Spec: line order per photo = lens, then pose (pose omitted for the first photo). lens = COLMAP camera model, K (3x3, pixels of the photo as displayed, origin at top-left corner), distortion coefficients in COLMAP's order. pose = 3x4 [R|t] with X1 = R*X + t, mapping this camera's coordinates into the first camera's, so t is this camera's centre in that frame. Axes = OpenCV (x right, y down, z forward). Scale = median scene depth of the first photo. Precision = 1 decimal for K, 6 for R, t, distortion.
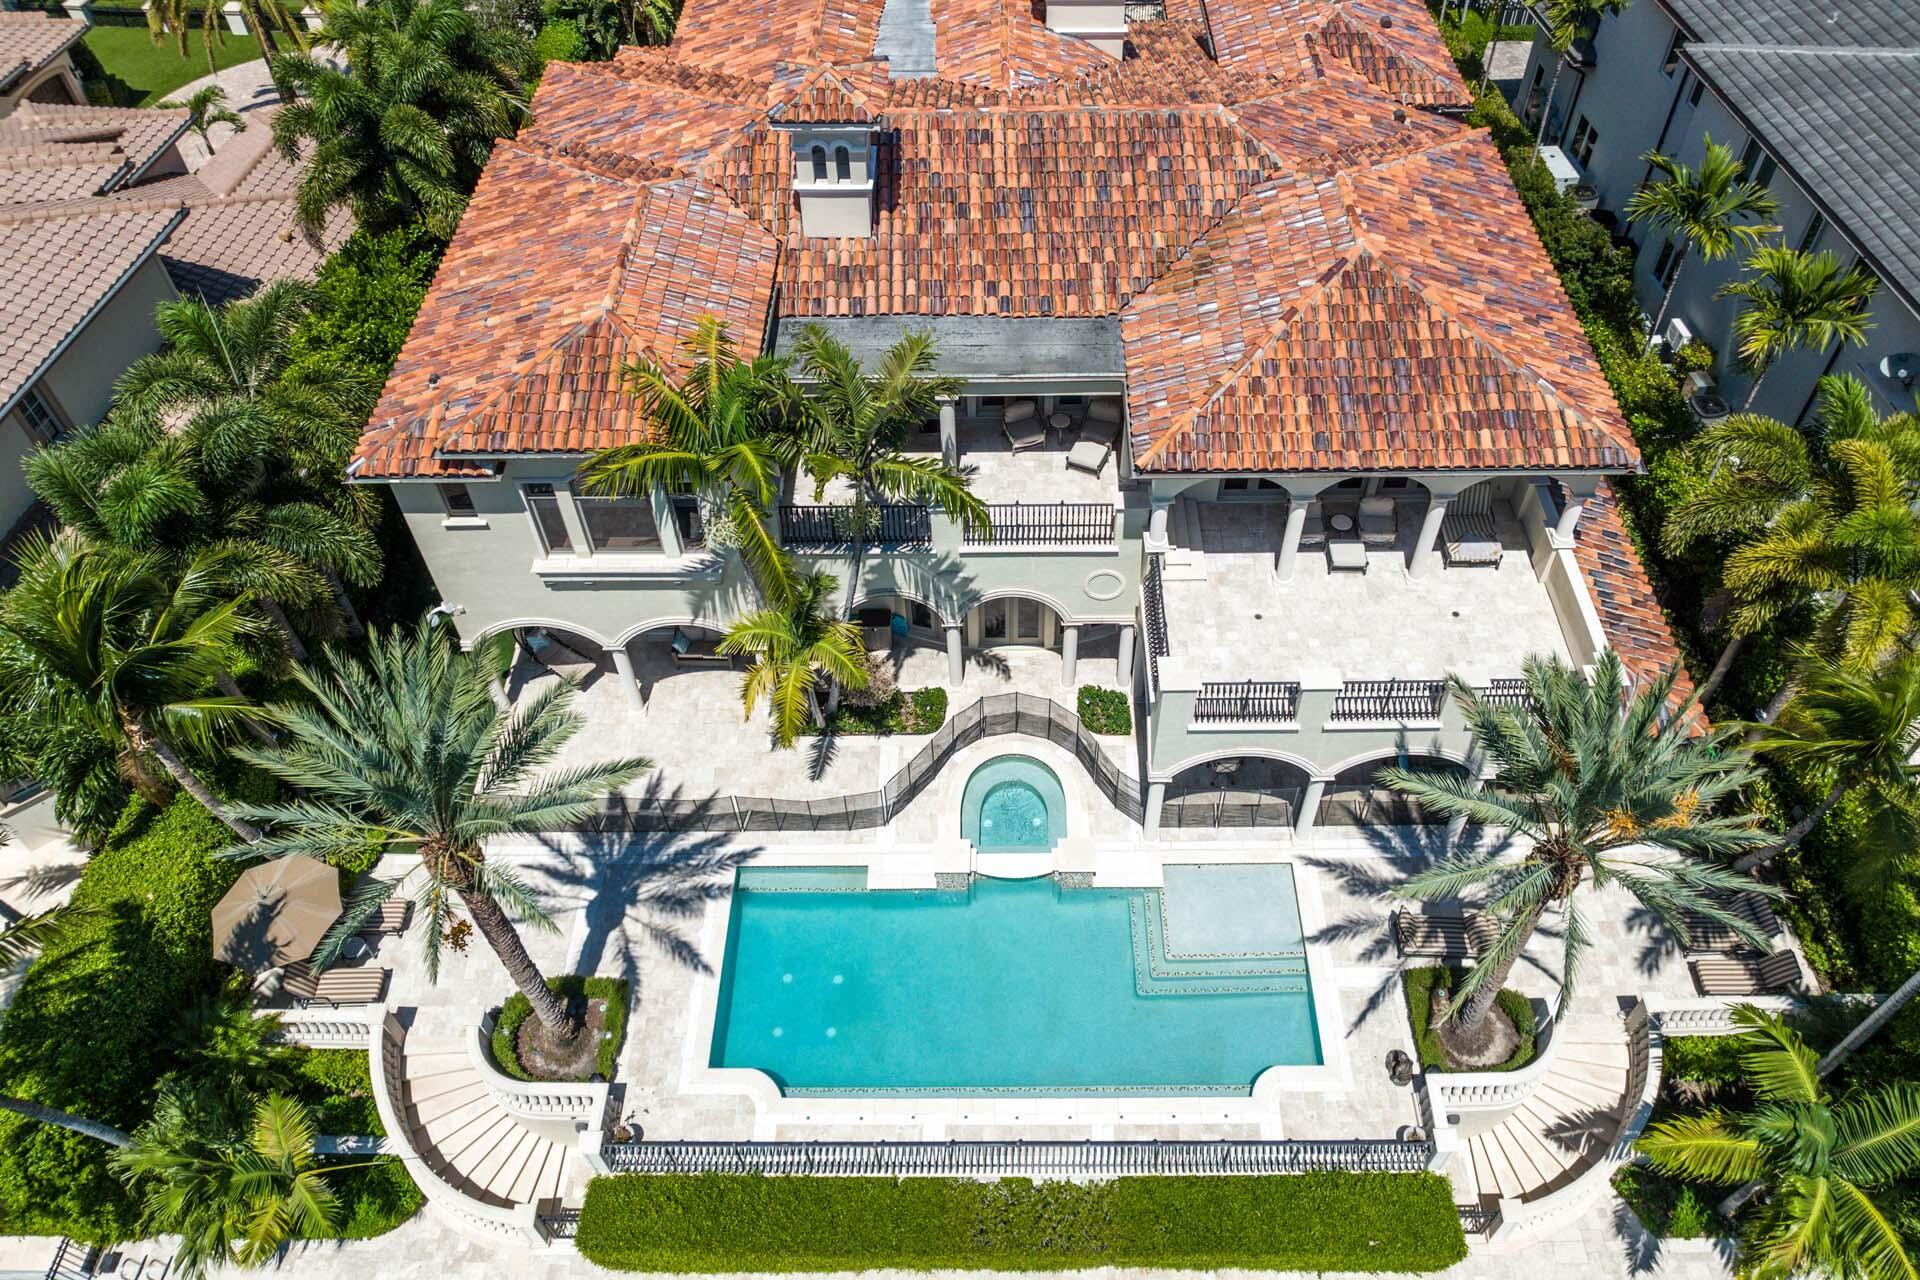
lens RADIAL K [[1300.2, 0, 1003.4], [0, 1300.2, 577.1], [0, 0, 1]] dist [0.003968, 0.000506]
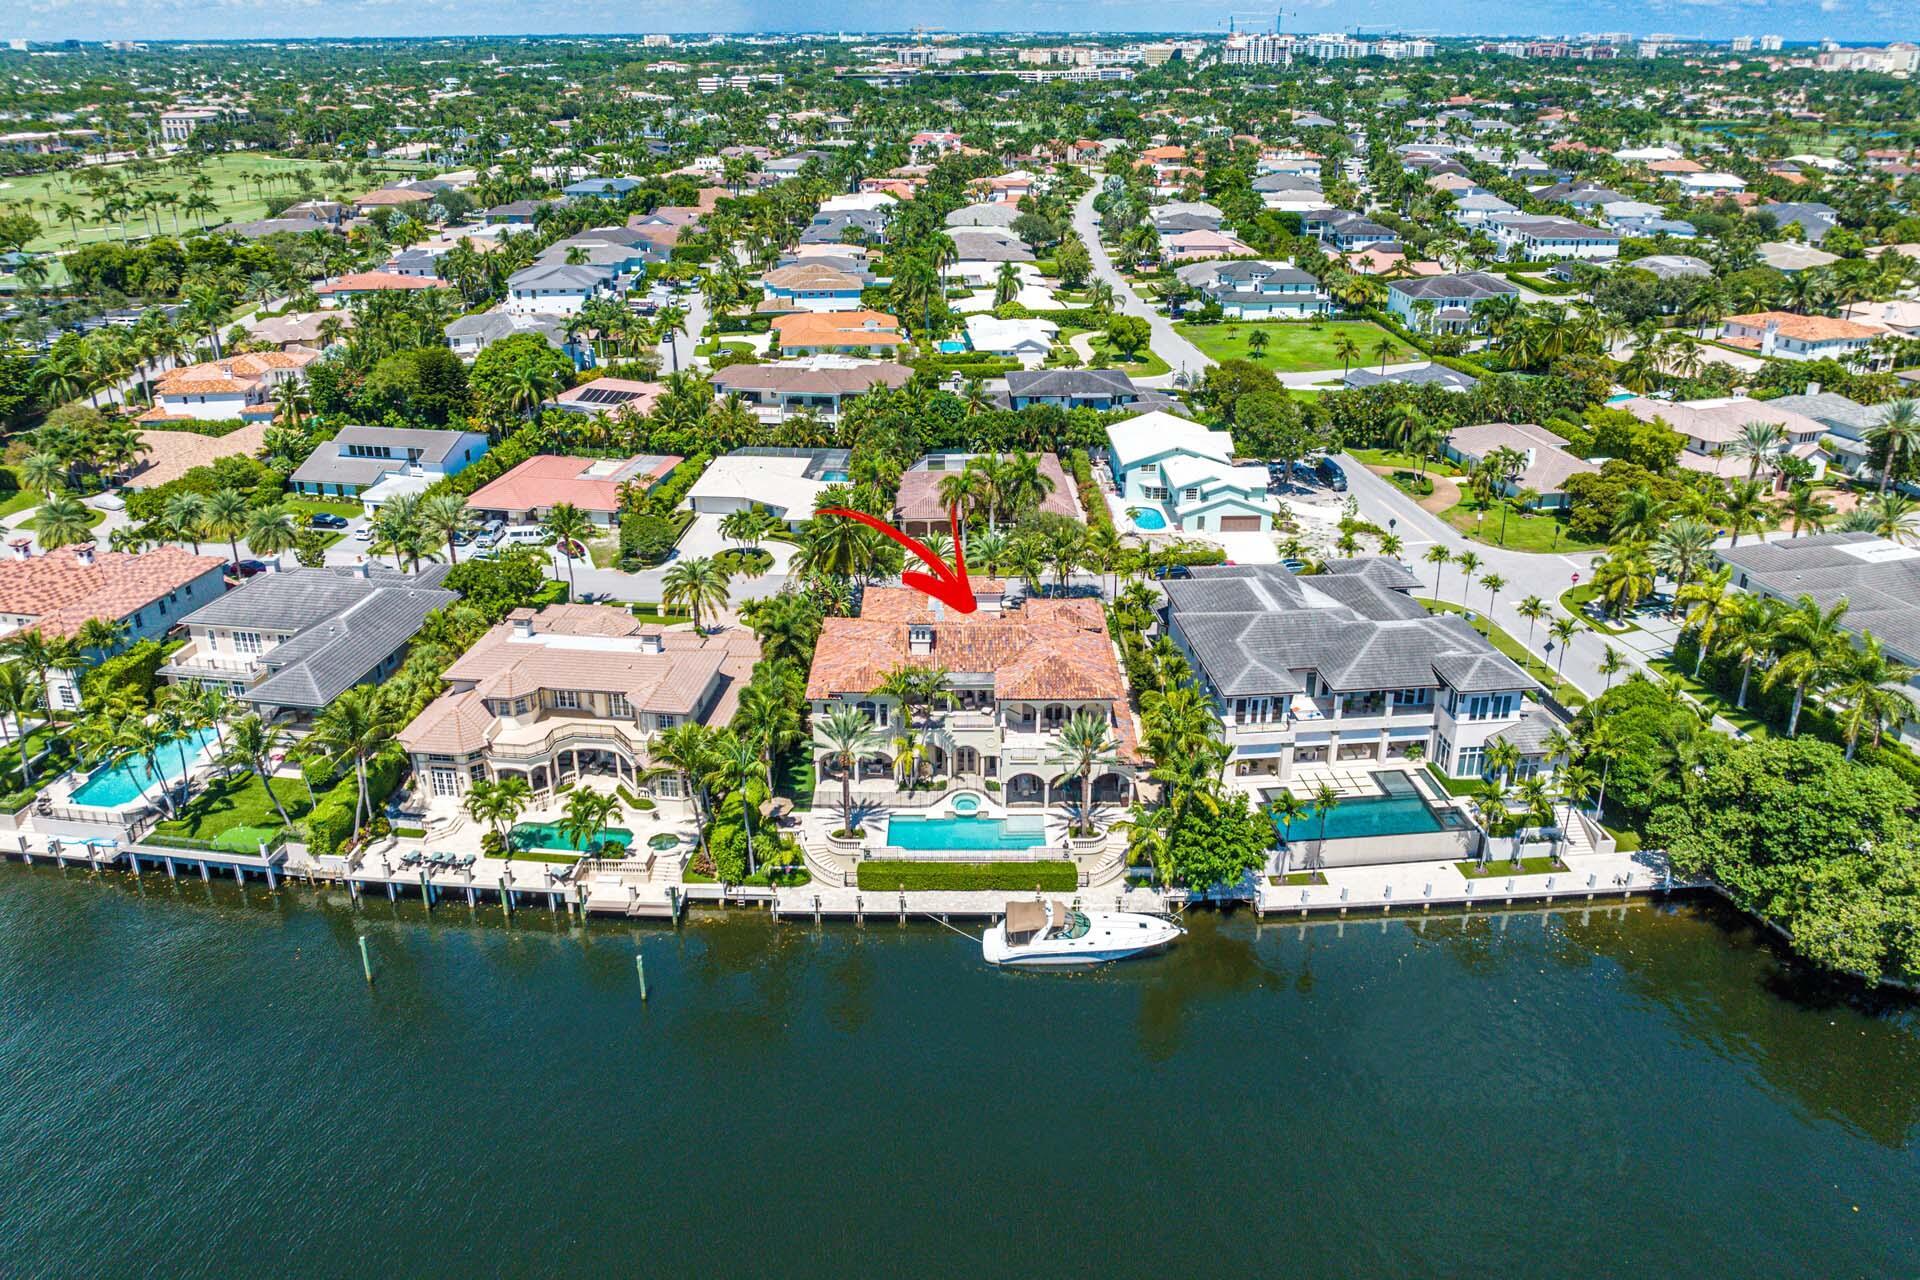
lens RADIAL K [[1346.7, 0, 960.0], [0, 1346.7, 640.0], [0, 0, 1]] dist [-0.027958, -0.001598]
pose [[0.999981, 0.004251, -0.004490, 0.005991], [-0.005714, 0.912867, -0.408216, 1.312713], [0.002363, 0.408234, 0.912874, -2.626130]]
